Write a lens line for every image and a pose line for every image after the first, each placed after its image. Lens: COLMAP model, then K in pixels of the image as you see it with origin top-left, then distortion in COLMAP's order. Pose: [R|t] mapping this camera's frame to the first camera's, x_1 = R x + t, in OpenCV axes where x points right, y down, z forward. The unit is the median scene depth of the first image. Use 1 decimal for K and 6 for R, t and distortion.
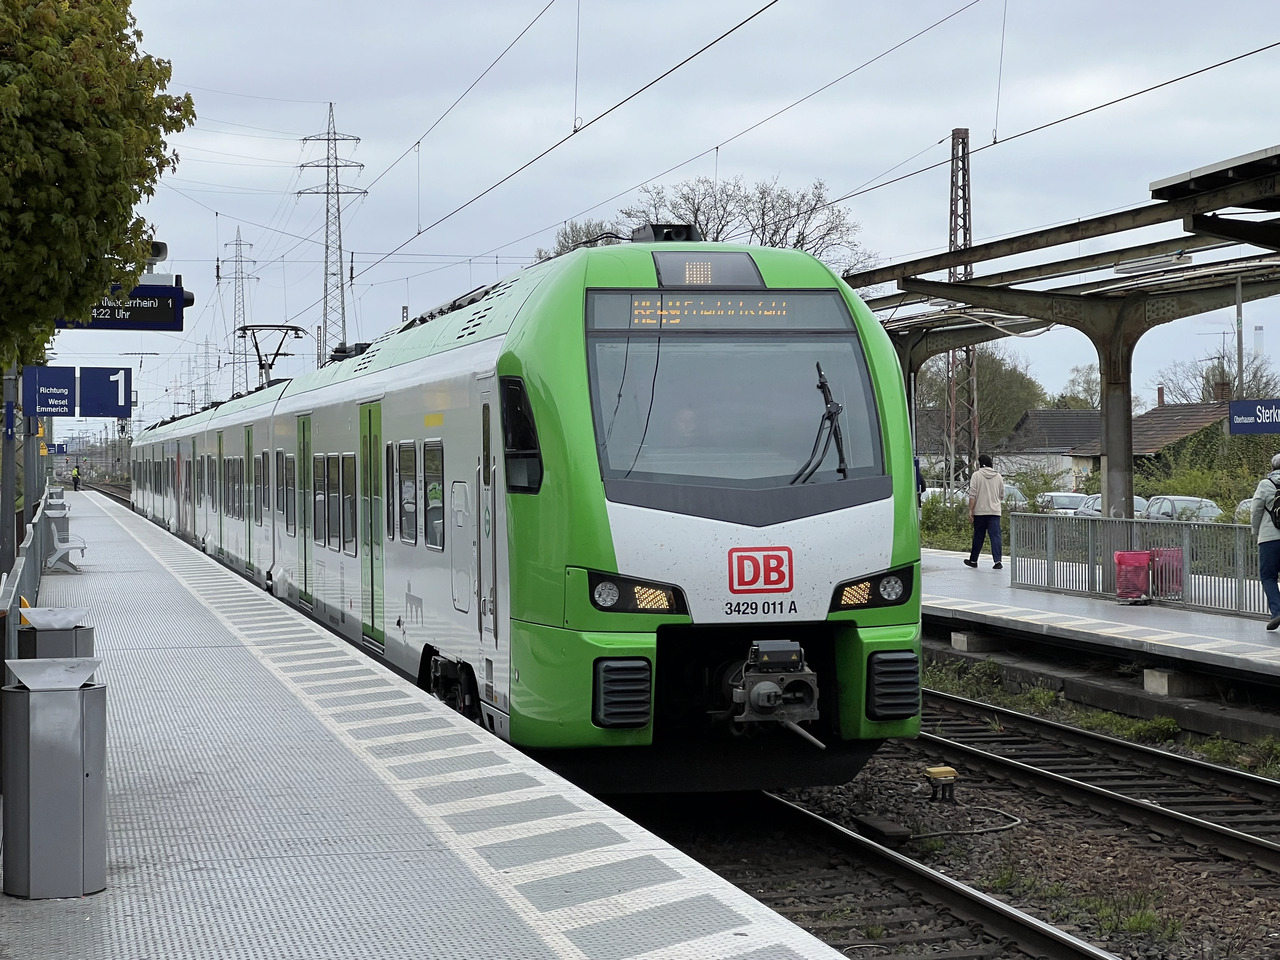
lens RADIAL K [[2902.1, 0, 755.6], [0, 2902.1, 396.1], [0, 0, 1]] dist [0.104797, 1.975023]
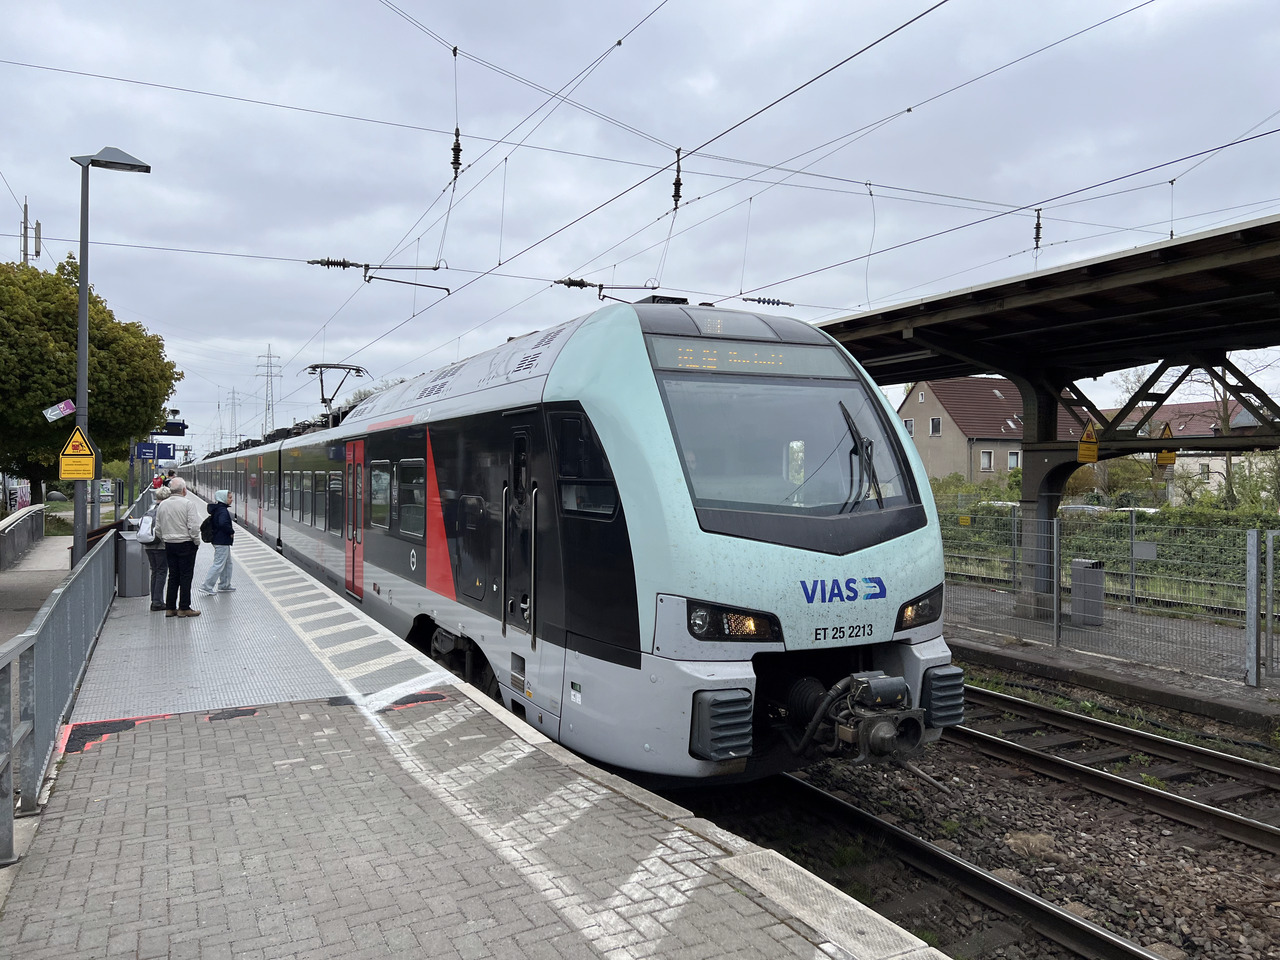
lens RADIAL K [[957.0, 0, 640.0], [0, 957.0, 480.0], [0, 0, 1]] dist [0.109508, 0.000574]
pose [[0.974057, 0.000372, 0.226303, -0.068587], [-0.005313, 0.999761, 0.021225, 0.005101], [-0.226241, -0.021877, 0.973826, 0.314756]]
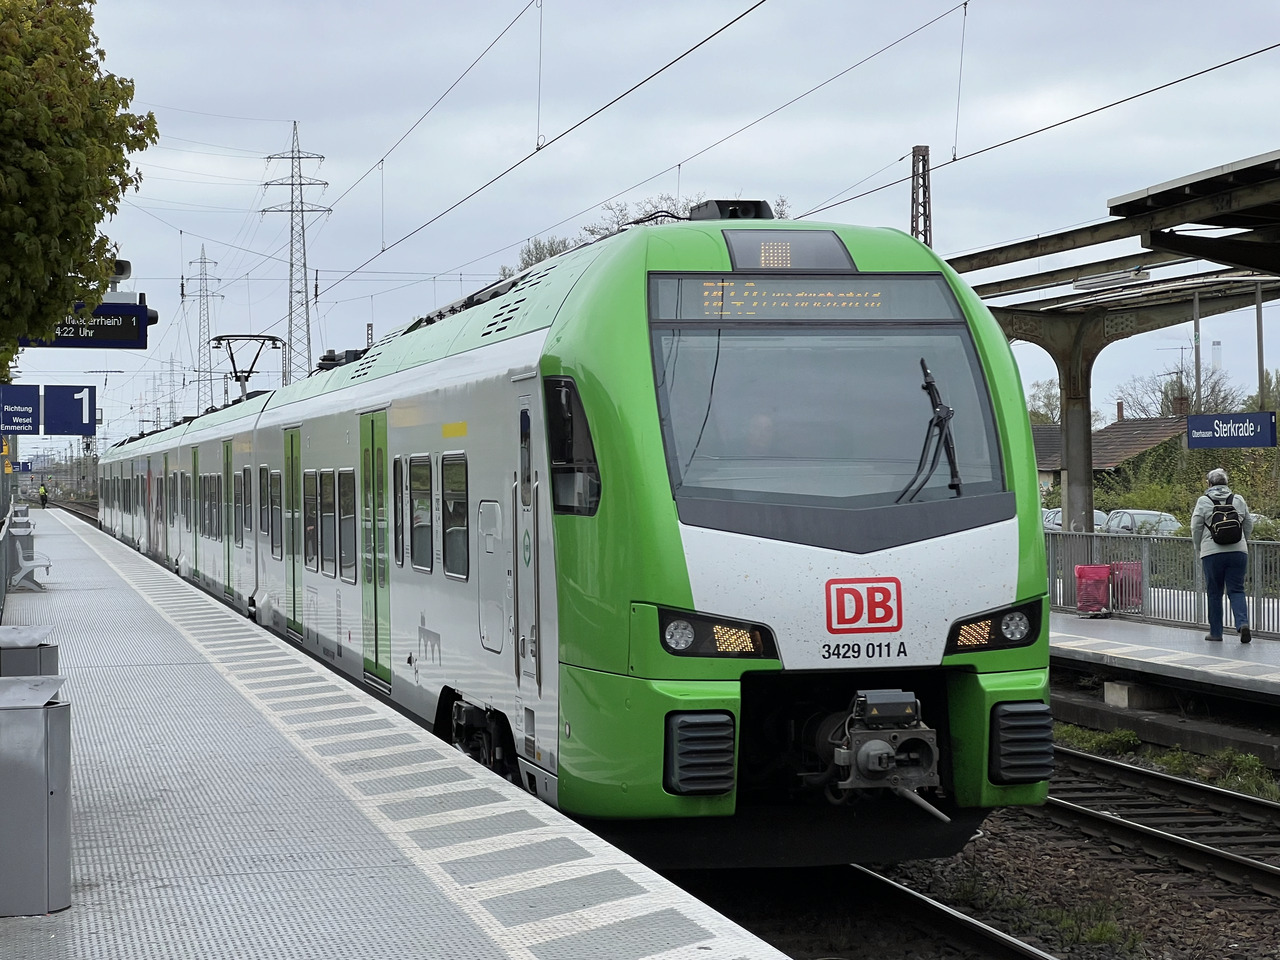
lens RADIAL K [[2876.2, 0, 735.6], [0, 2876.2, 406.9], [0, 0, 1]] dist [0.217053, 1.157115]
pose [[0.999976, -0.003248, 0.006196, -0.018607], [0.003259, 0.999993, -0.001808, 0.001840], [-0.006190, 0.001828, 0.999979, 0.077837]]
